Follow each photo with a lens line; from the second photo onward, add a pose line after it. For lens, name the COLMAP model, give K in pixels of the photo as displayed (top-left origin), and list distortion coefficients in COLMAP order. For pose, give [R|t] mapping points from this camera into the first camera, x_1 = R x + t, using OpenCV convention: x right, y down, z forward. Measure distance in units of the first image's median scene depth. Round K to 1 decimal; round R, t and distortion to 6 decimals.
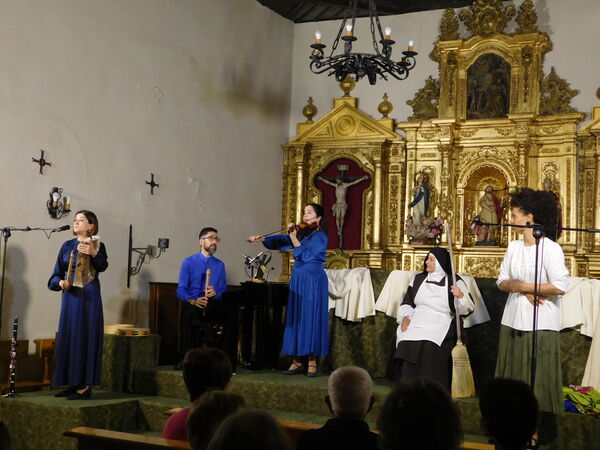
lens RADIAL K [[861.3, 0, 295.0], [0, 861.3, 222.7], [0, 0, 1]] dist [0.057091, 0.097557]
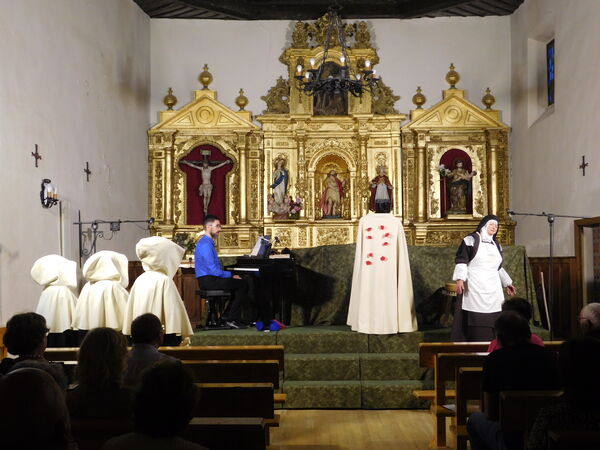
lens RADIAL K [[872.3, 0, 301.7], [0, 872.3, 226.2], [0, 0, 1]] dist [0.052930, 0.034409]
pose [[0.895867, -0.031344, 0.443216, -0.359791], [0.008542, 0.998539, 0.053350, -0.028709], [-0.444241, -0.044009, 0.894826, -0.094839]]
